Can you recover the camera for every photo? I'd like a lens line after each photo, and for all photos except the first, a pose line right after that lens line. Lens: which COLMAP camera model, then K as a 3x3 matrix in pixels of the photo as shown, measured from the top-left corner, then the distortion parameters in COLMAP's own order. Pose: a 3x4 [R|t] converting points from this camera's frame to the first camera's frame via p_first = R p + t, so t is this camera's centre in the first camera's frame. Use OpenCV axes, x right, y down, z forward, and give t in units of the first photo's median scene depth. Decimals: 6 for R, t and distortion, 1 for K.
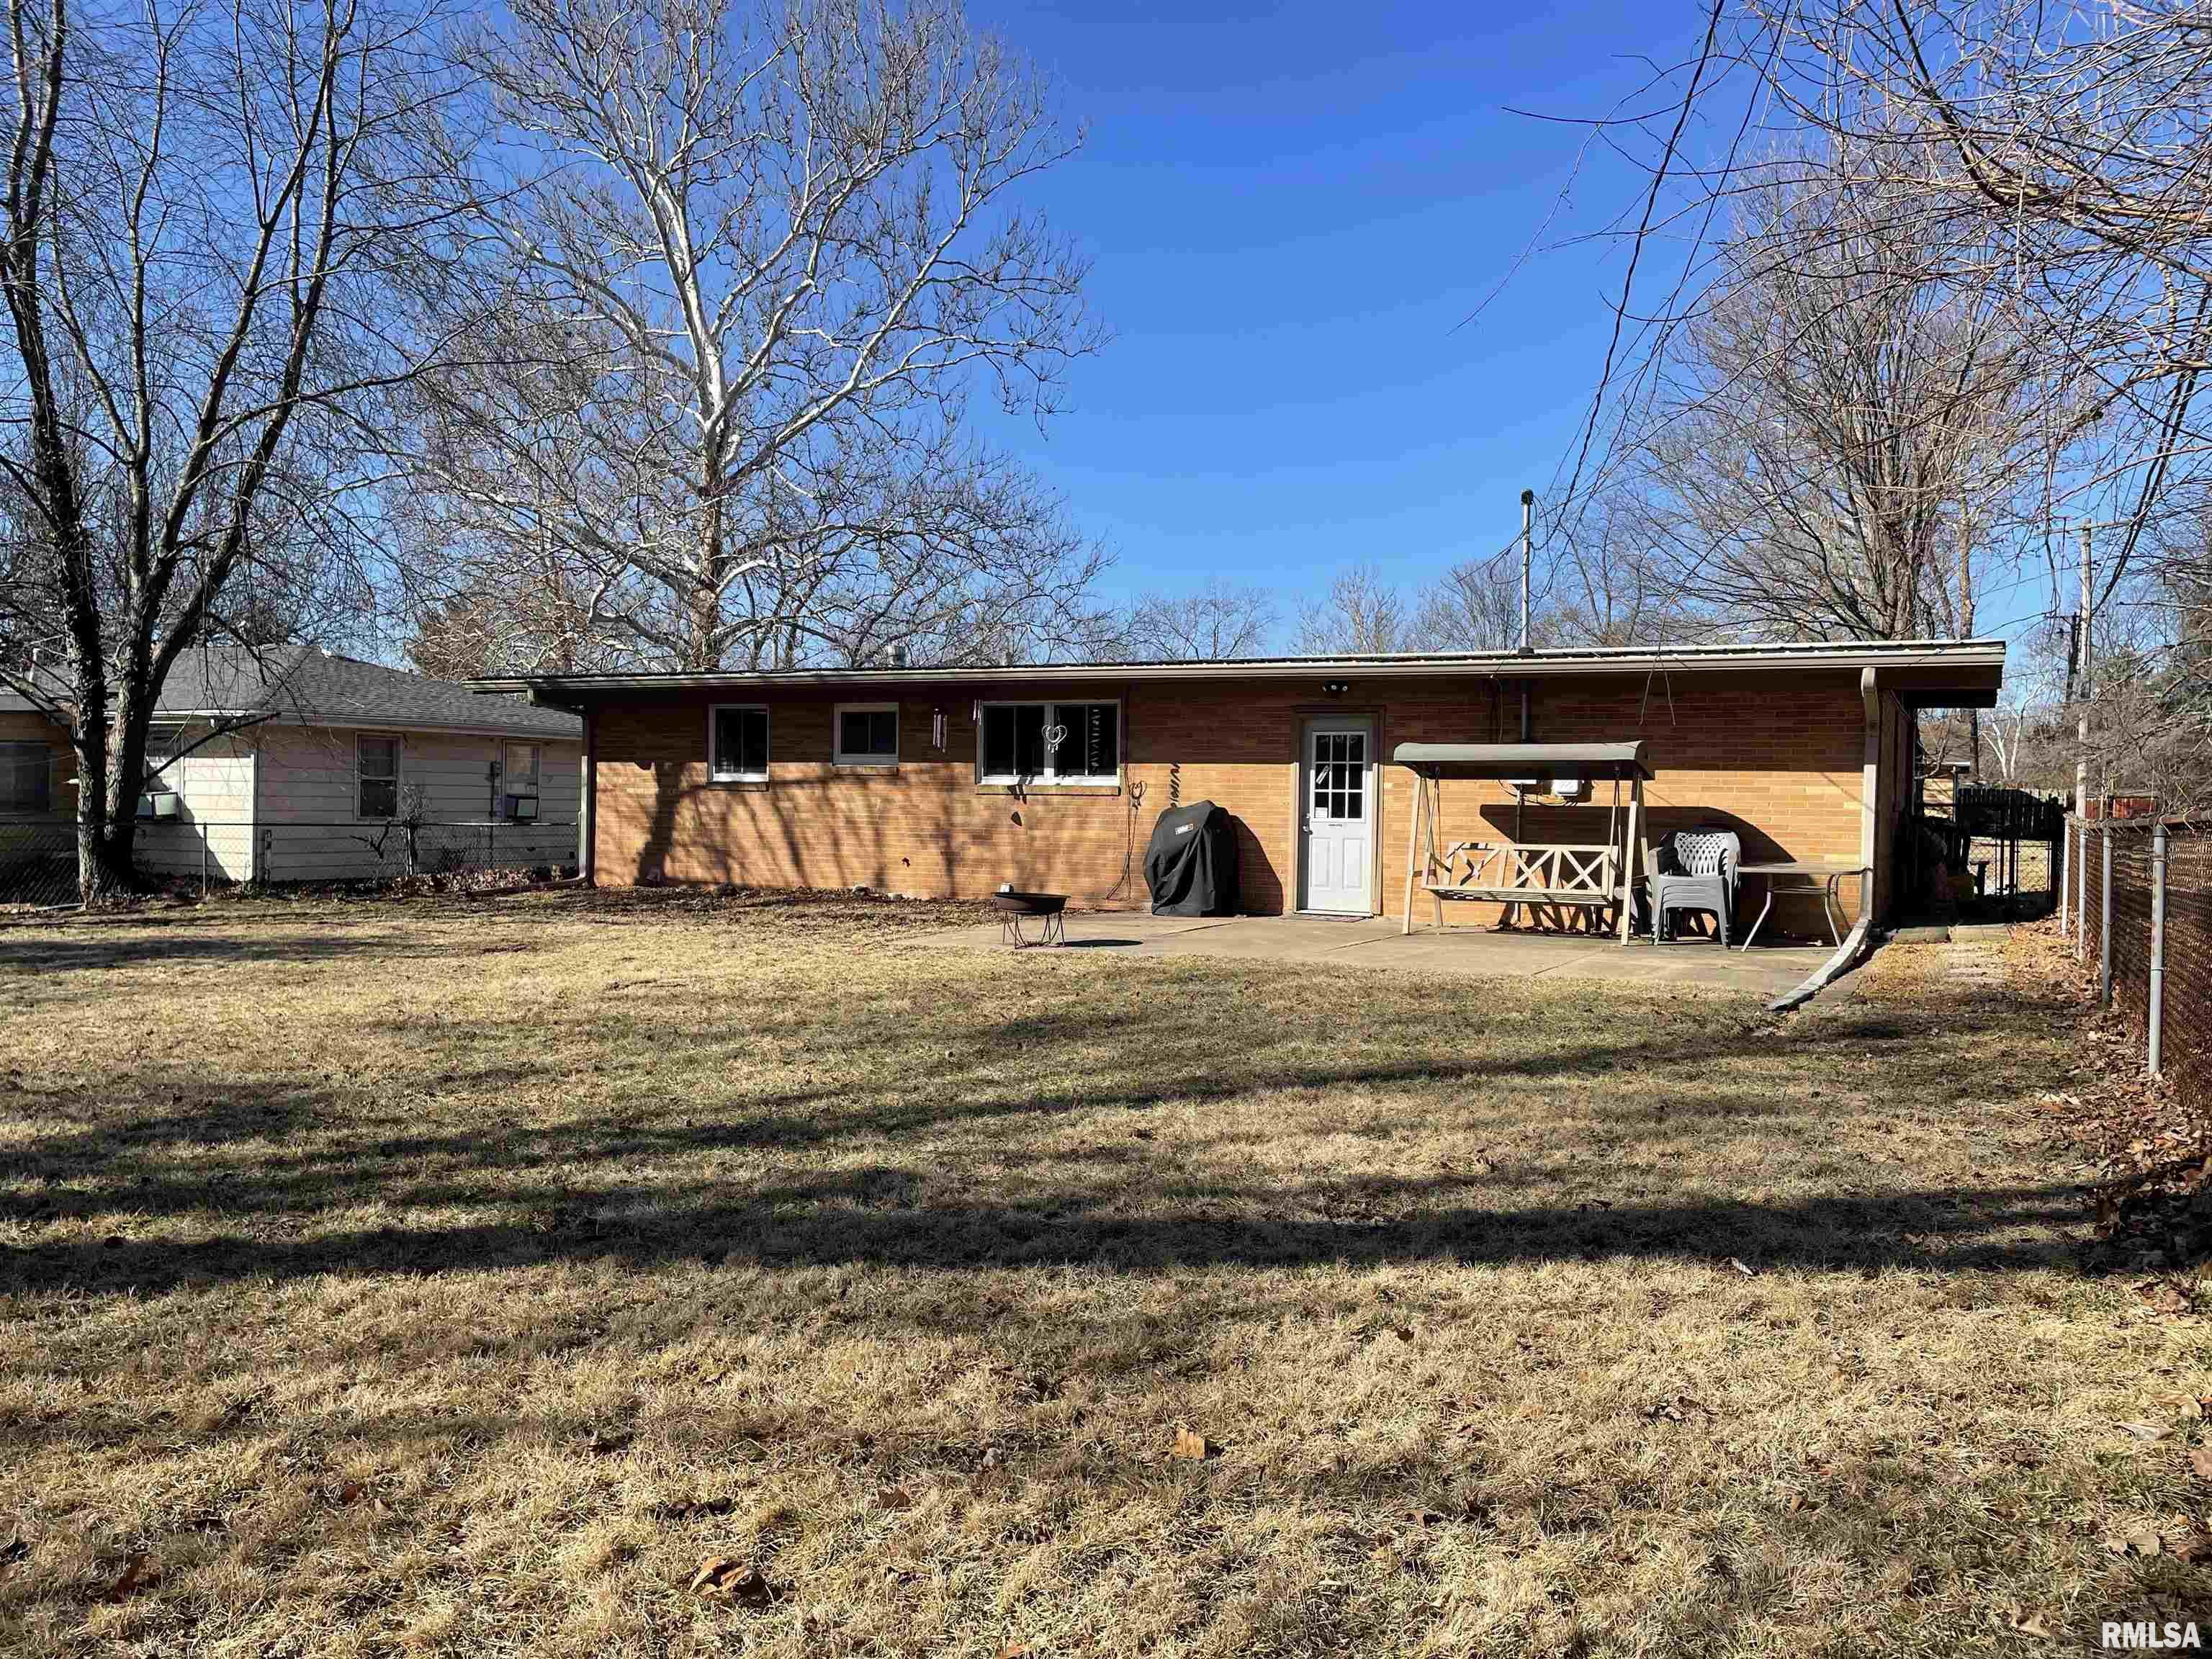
lens RADIAL K [[1663.5, 0, 1102.4], [0, 1663.5, 831.0], [0, 0, 1]] dist [0.093764, -0.119043]
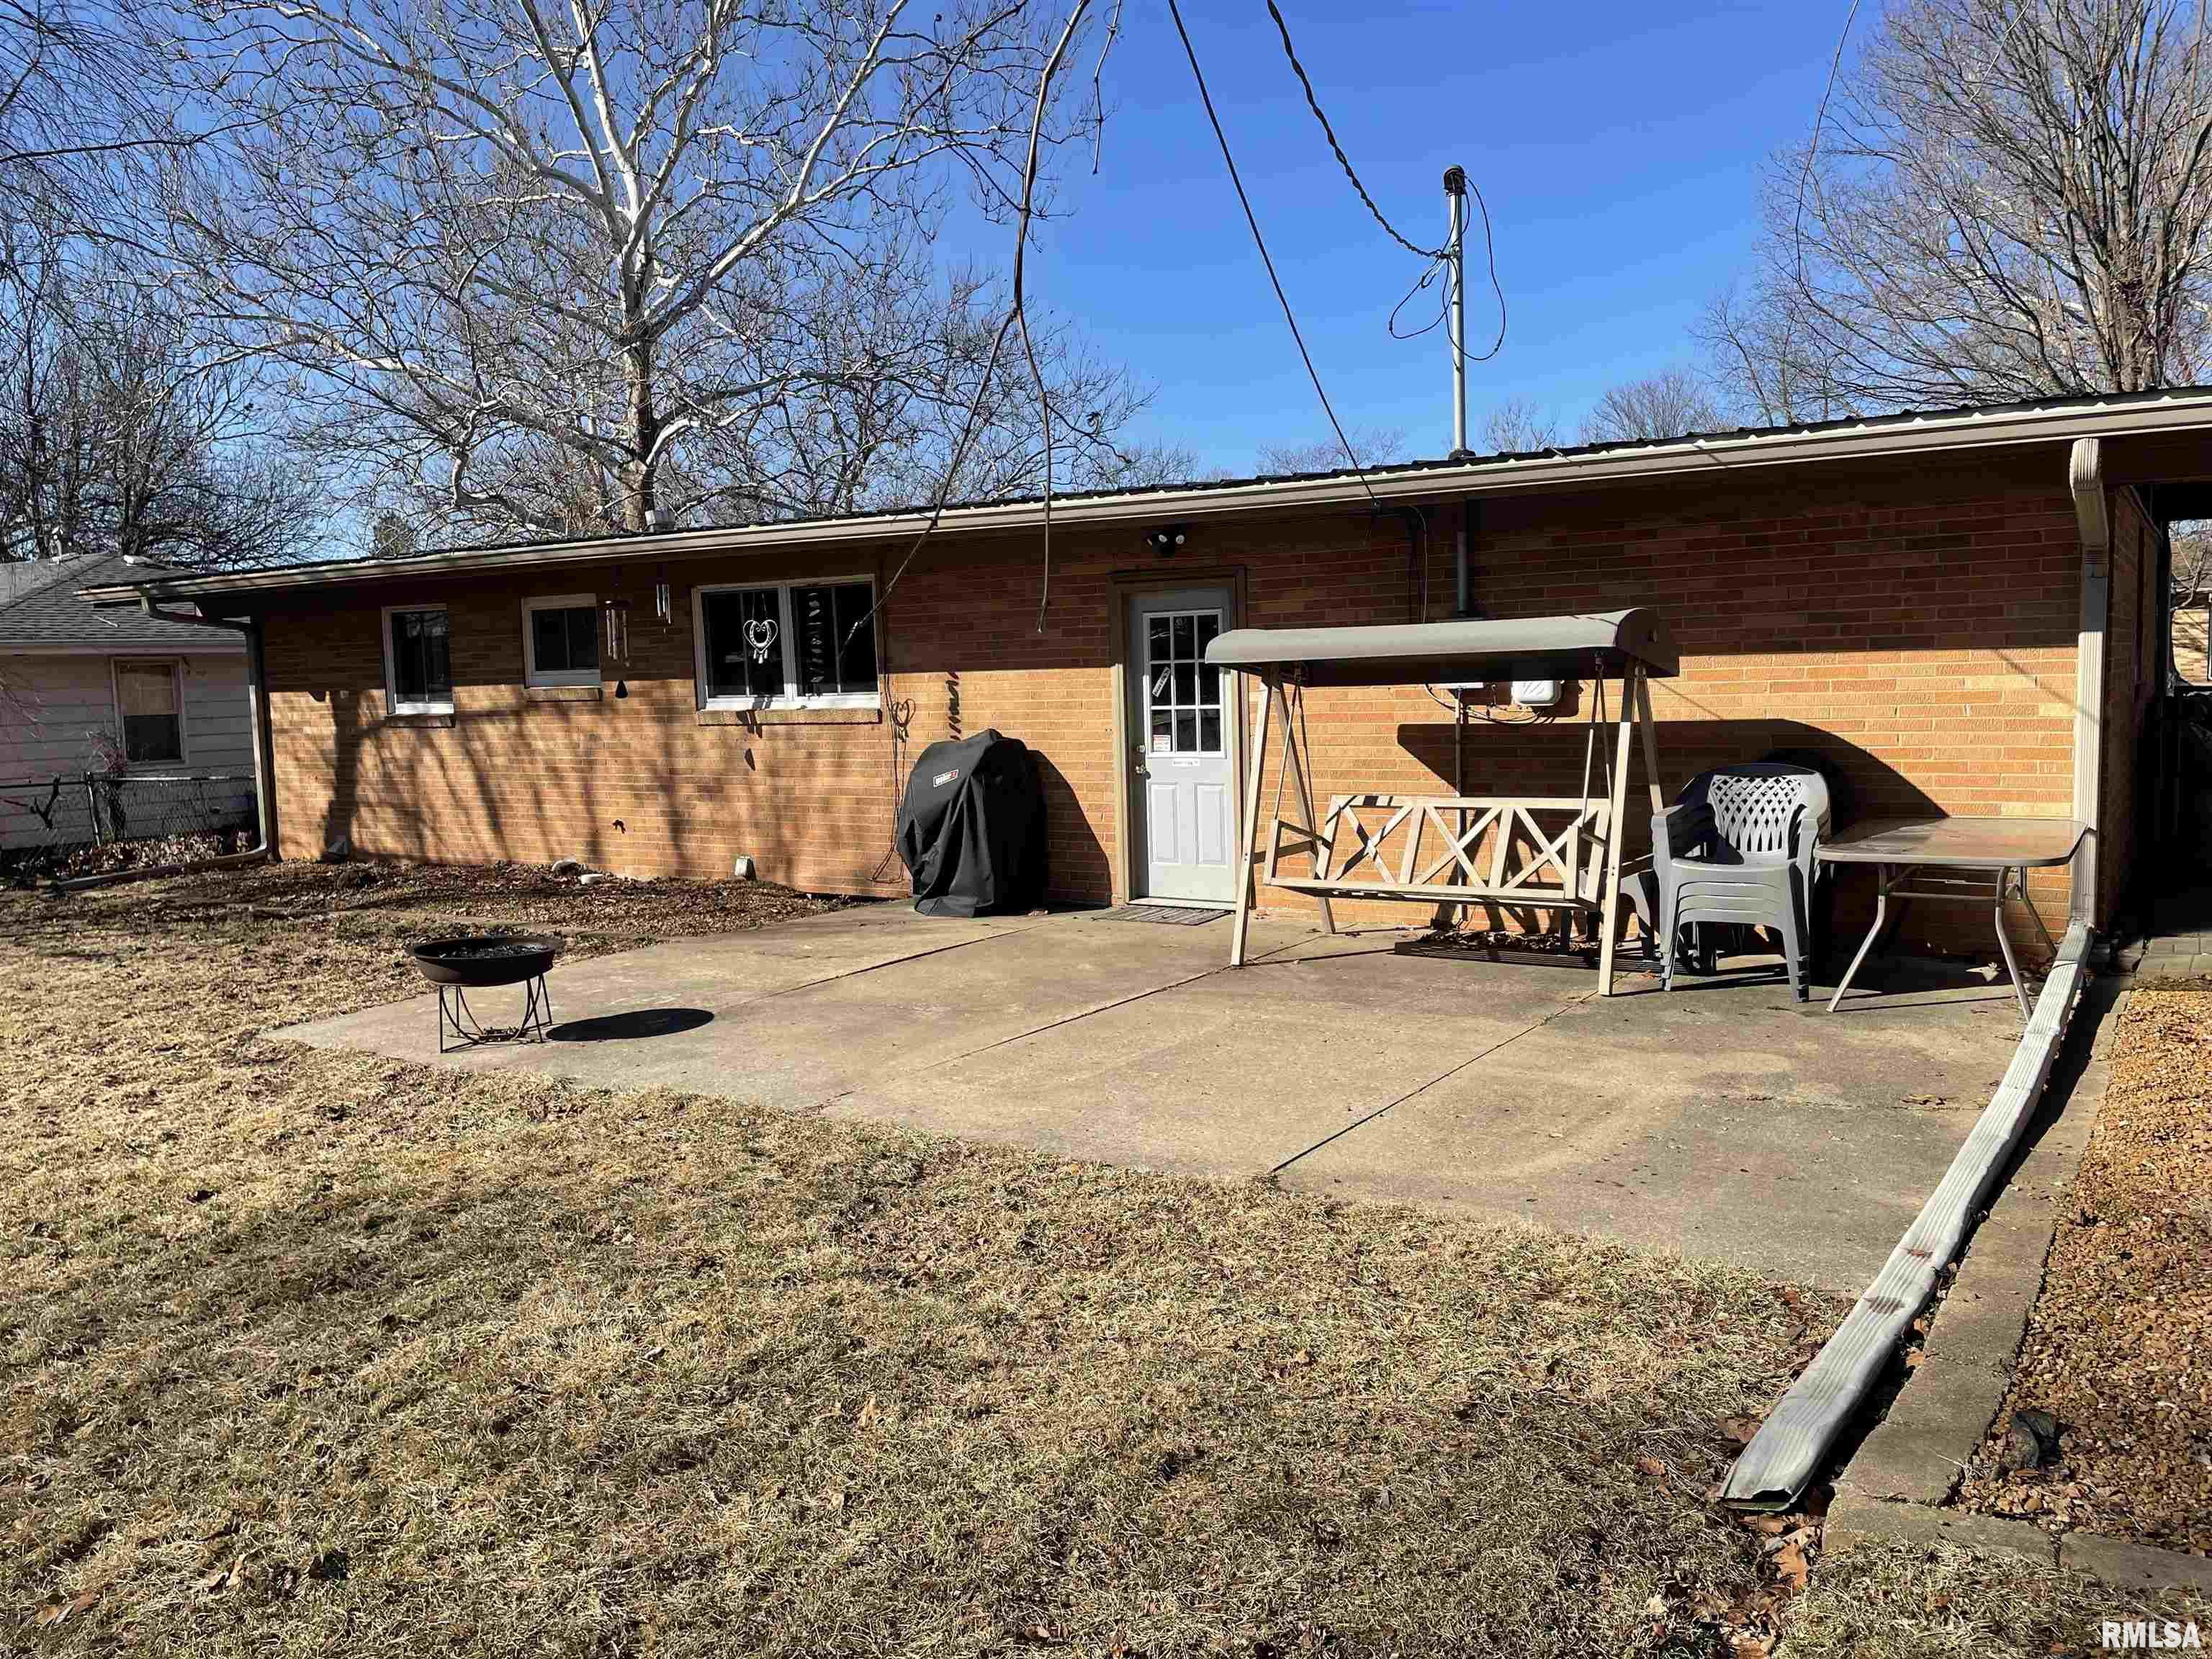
lens RADIAL K [[1663.5, 0, 1114.2], [0, 1663.5, 810.4], [0, 0, 1]] dist [0.093764, -0.119043]
pose [[0.993809, -0.036478, -0.104943, 0.168493], [0.043269, 0.997064, 0.063183, -0.024541], [0.102330, -0.067332, 0.992469, 0.360946]]
